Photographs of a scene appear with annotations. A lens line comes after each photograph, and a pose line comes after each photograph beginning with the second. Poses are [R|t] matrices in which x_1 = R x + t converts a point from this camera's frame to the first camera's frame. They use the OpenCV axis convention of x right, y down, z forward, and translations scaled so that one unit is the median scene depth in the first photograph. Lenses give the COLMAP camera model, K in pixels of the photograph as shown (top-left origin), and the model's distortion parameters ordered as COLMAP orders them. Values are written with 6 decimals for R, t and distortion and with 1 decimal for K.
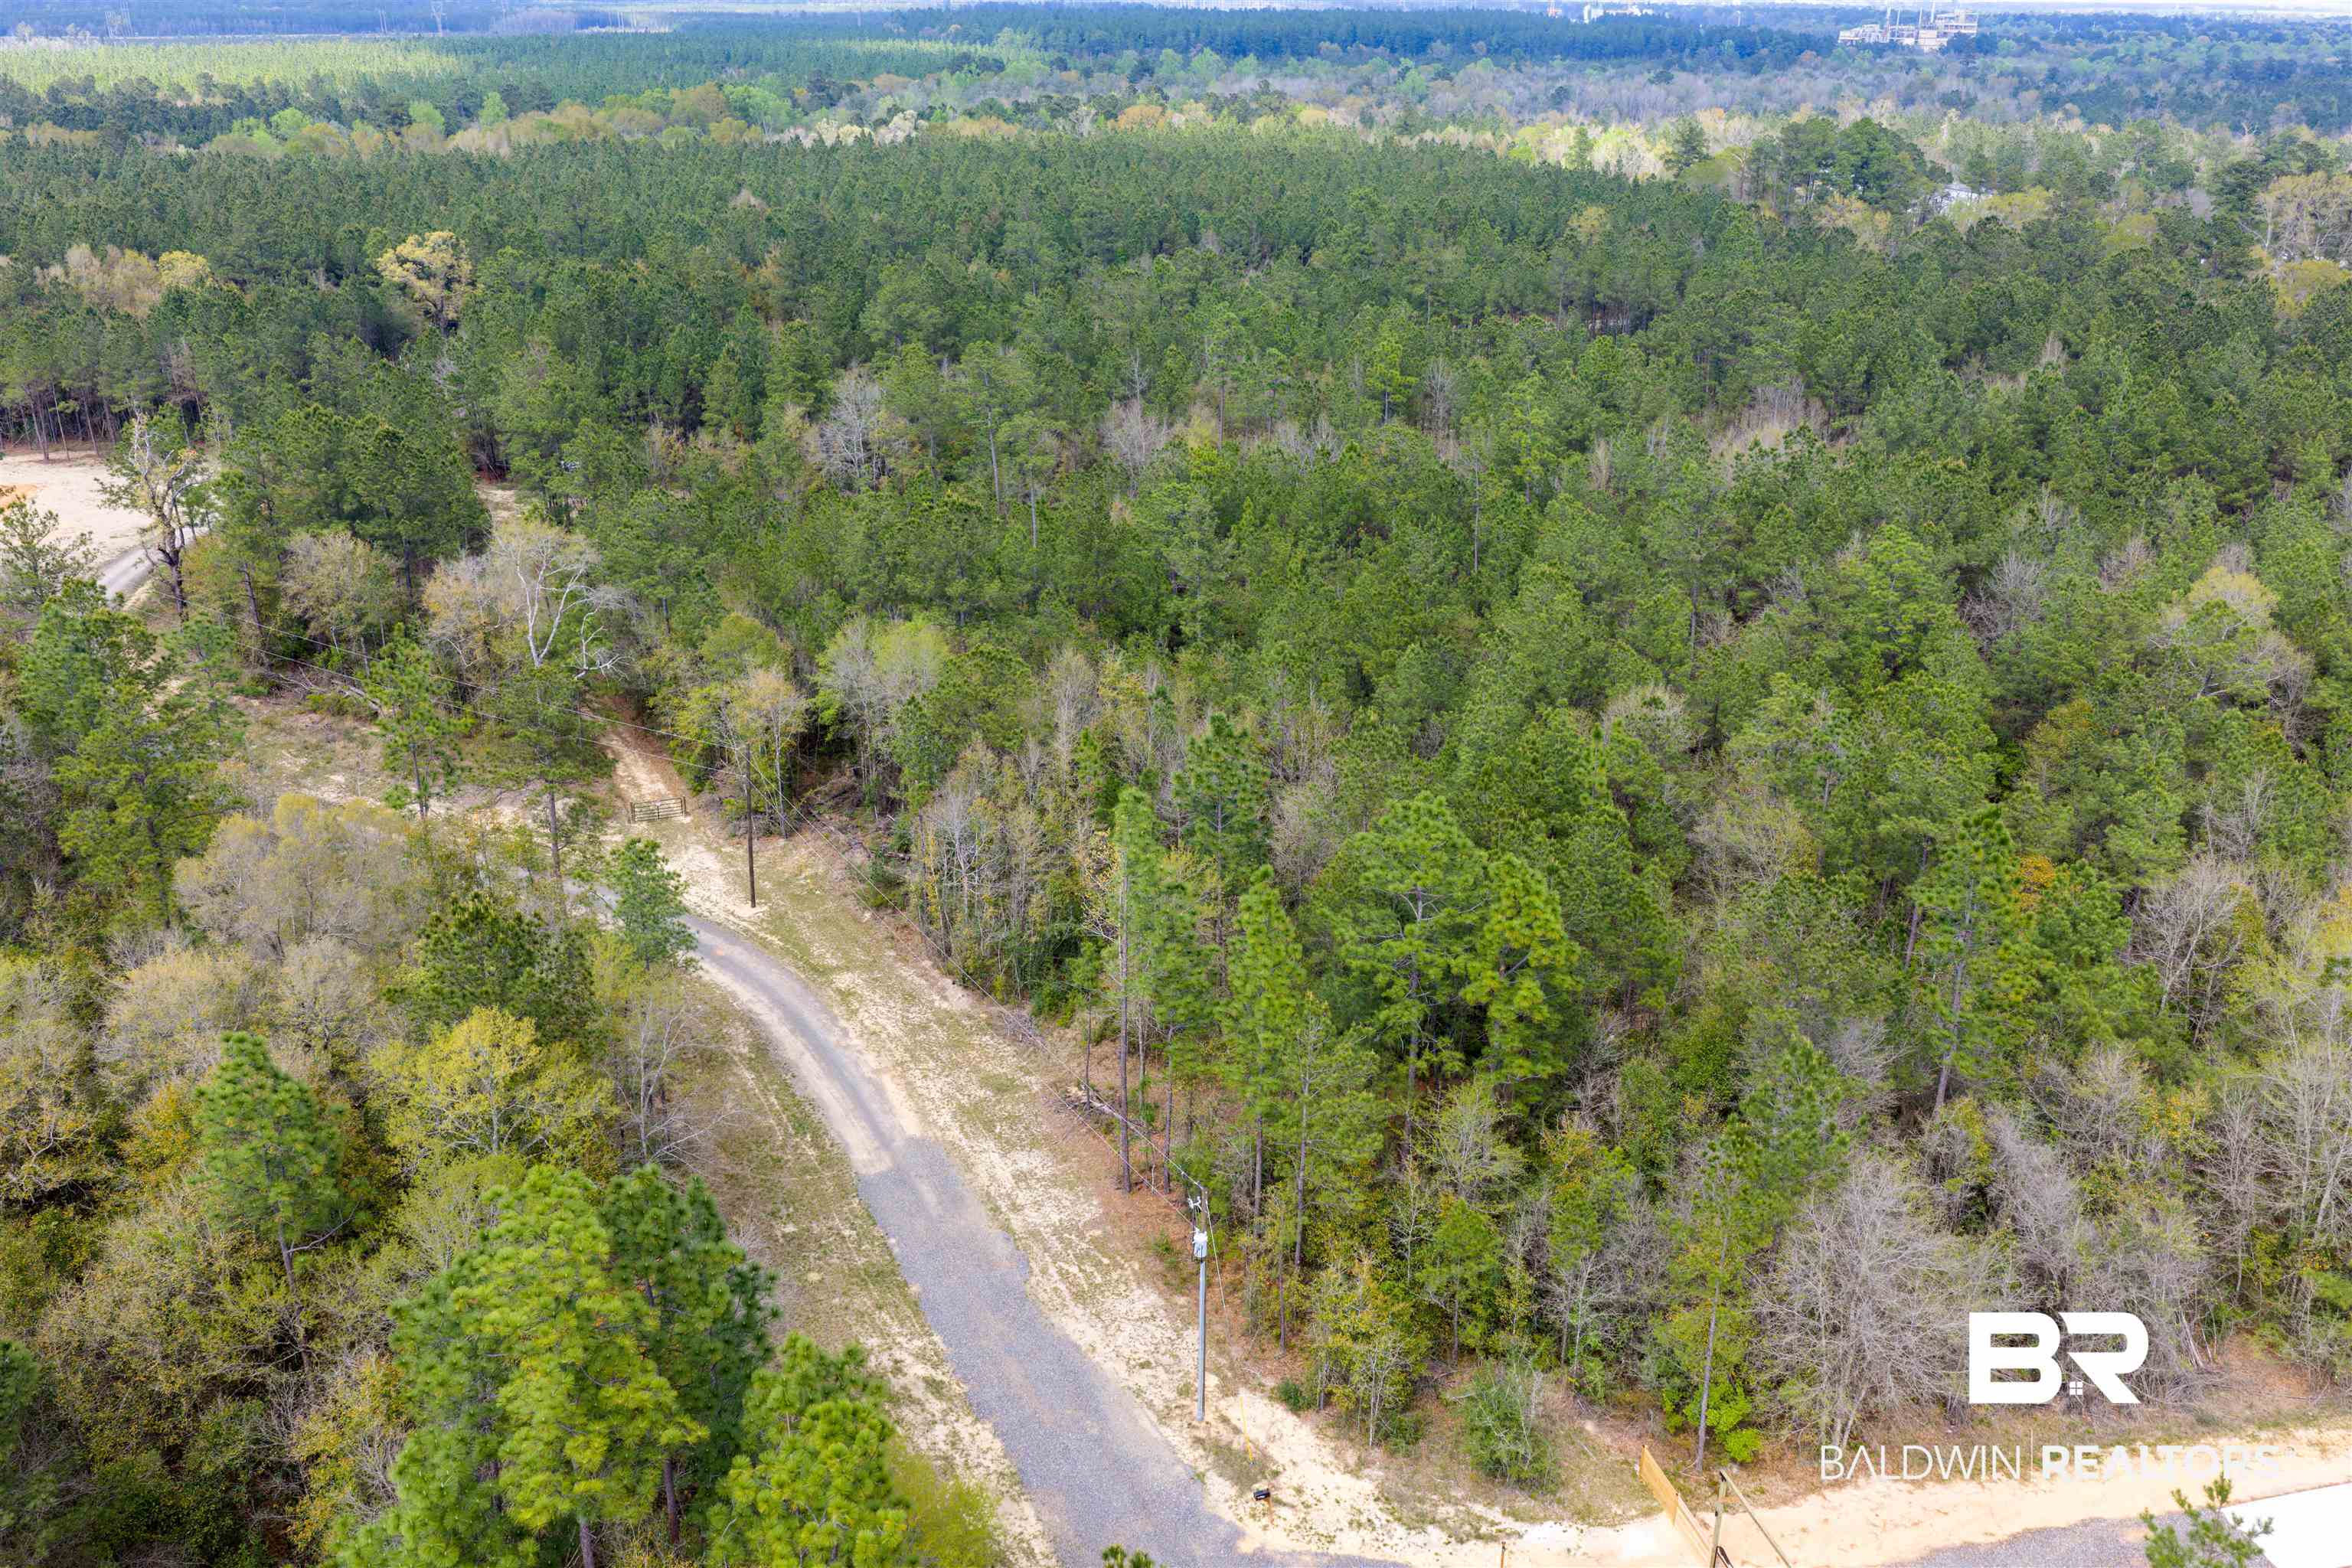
lens RADIAL K [[1918.7, 0, 1177.1], [0, 1918.7, 834.1], [0, 0, 1]] dist [0.011862, -0.008969]
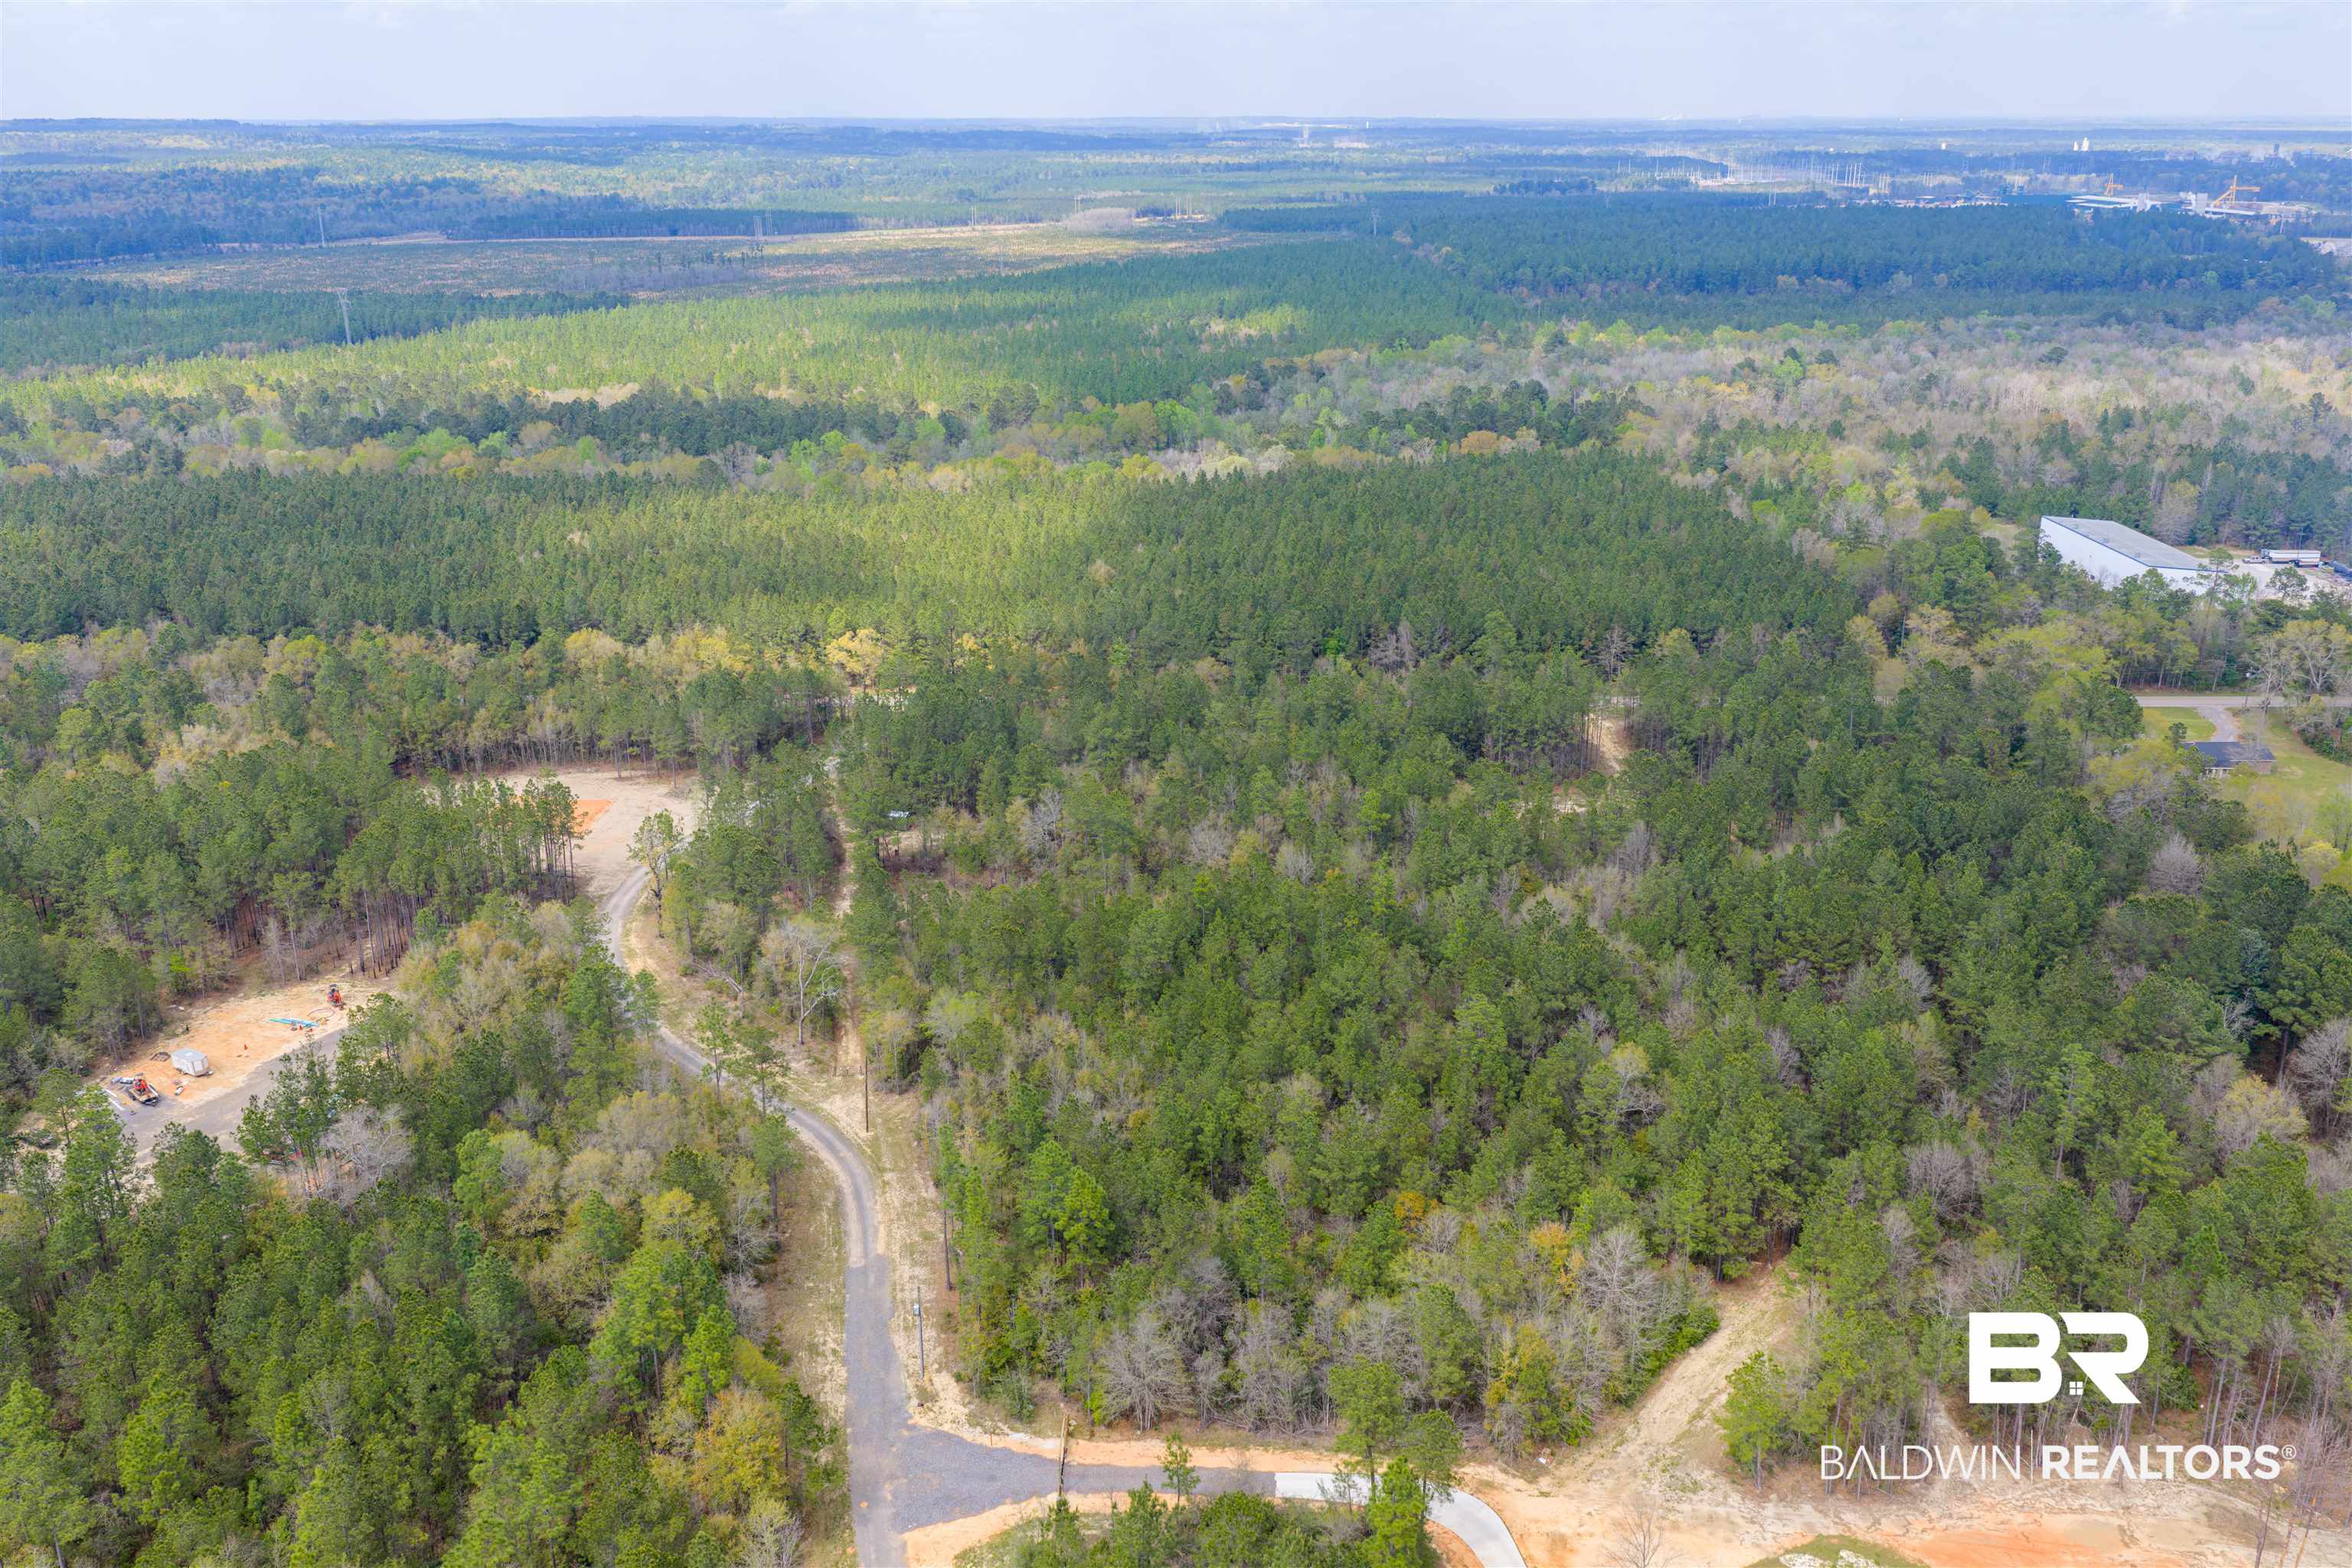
lens RADIAL K [[1918.7, 0, 1177.1], [0, 1918.7, 834.1], [0, 0, 1]] dist [0.011862, -0.008969]
pose [[0.962191, 0.082134, -0.259698, 1.007068], [-0.098519, 0.993843, -0.050693, -0.344068], [0.253935, 0.074362, 0.964358, -1.539863]]
